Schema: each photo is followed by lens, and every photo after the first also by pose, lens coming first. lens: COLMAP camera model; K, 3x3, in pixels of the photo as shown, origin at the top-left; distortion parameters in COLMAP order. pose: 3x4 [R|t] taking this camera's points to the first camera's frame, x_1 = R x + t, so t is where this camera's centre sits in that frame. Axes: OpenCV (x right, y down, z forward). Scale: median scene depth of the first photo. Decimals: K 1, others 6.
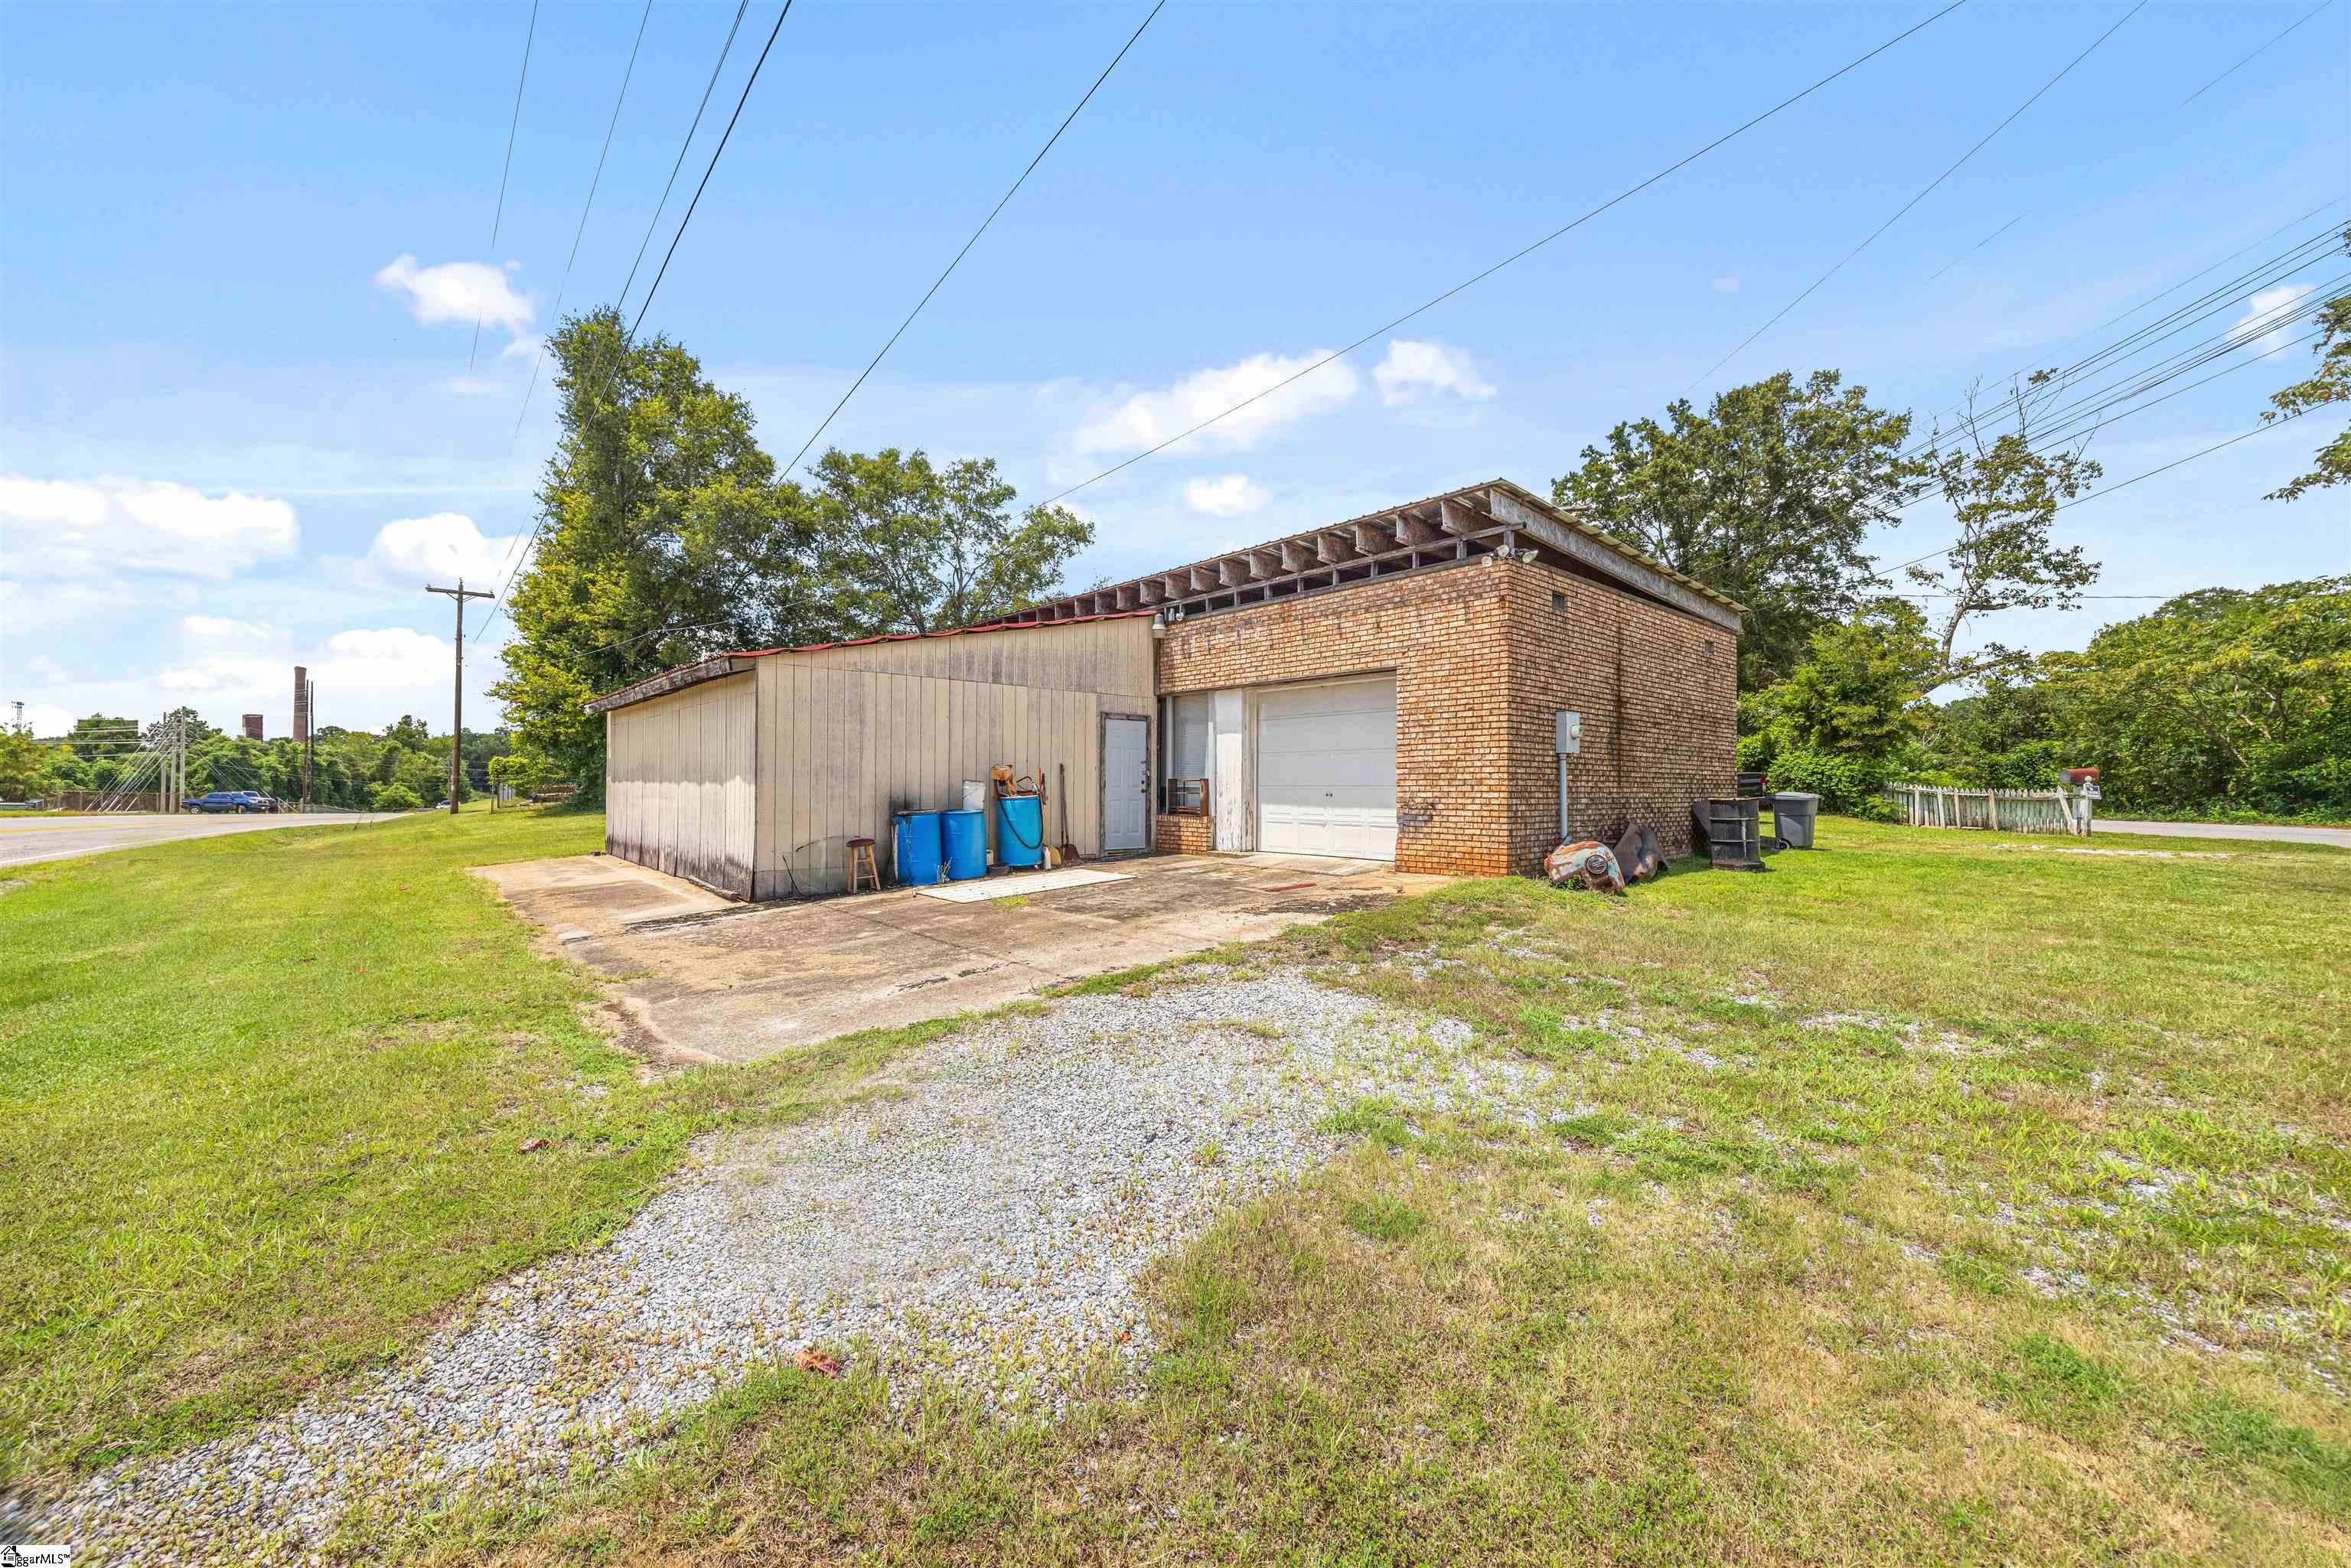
lens RADIAL K [[902.1, 0, 1174.3], [0, 902.1, 784.8], [0, 0, 1]] dist [-0.004159, -0.000539]
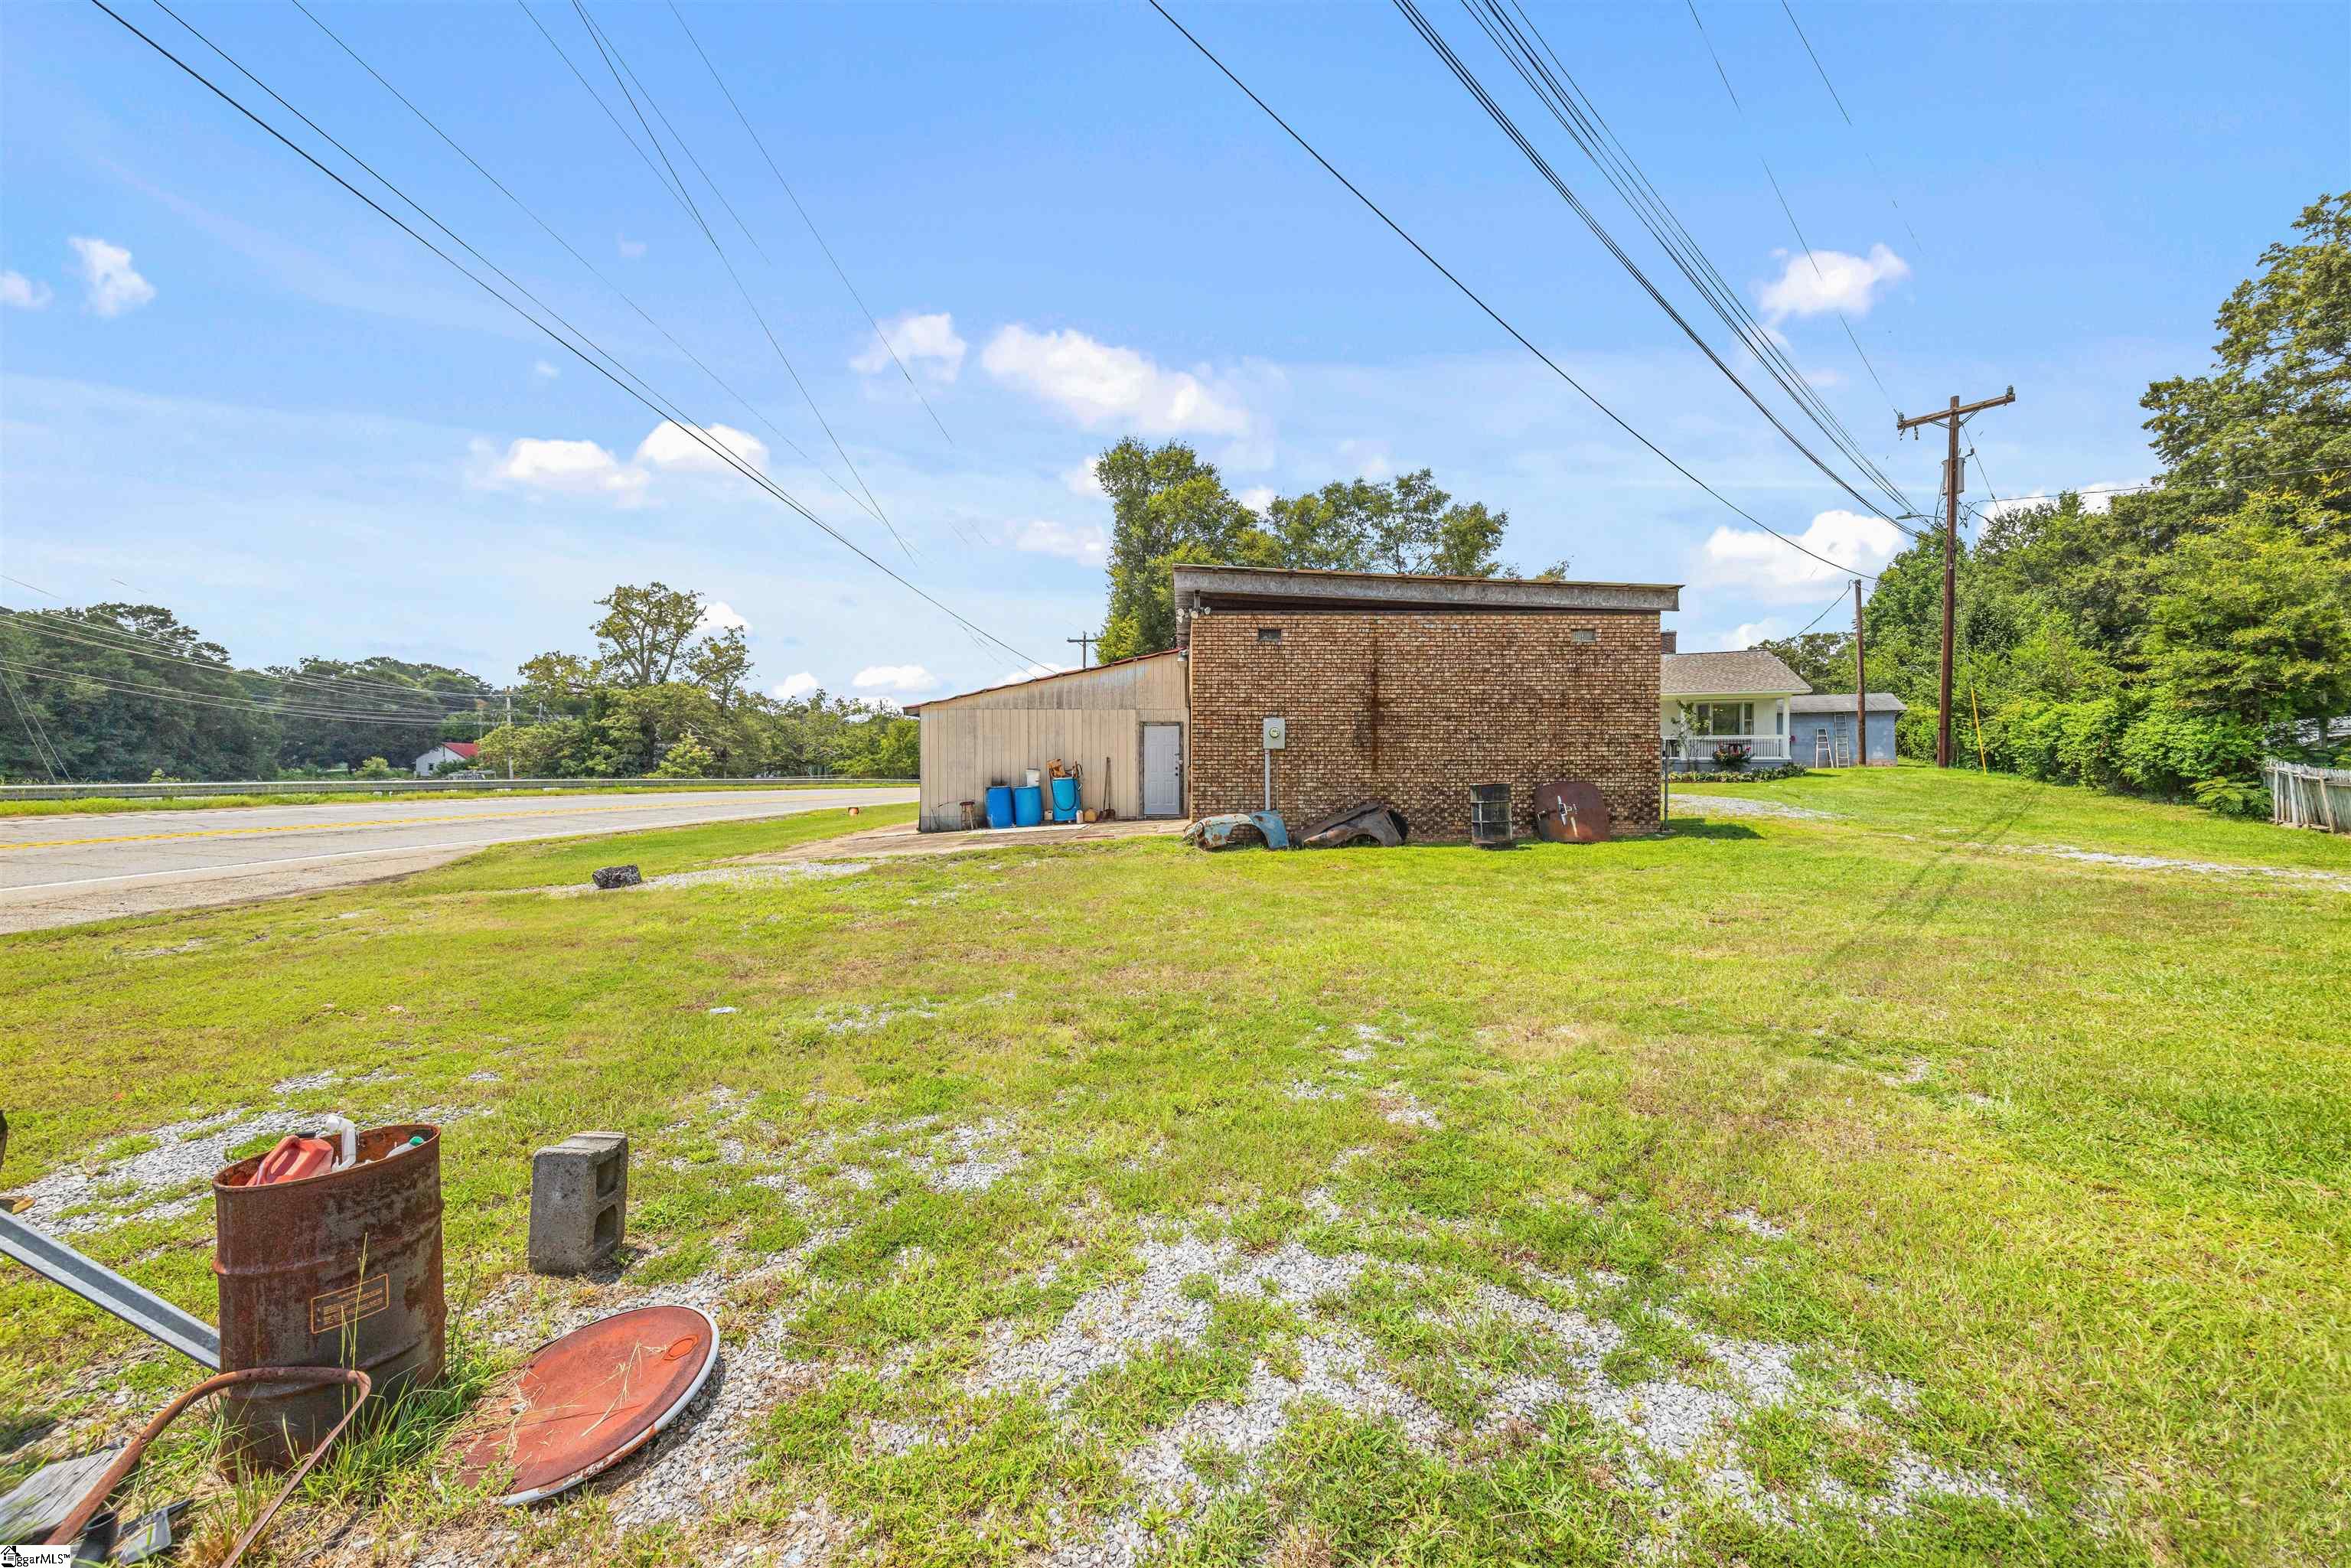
lens RADIAL K [[902.1, 0, 1183.1], [0, 902.1, 780.6], [0, 0, 1]] dist [-0.004159, -0.000539]
pose [[0.759775, 0.004719, -0.650169, 1.026673], [0.006973, 0.999857, 0.015406, -0.006761], [0.650149, -0.016239, 0.759633, -0.092373]]
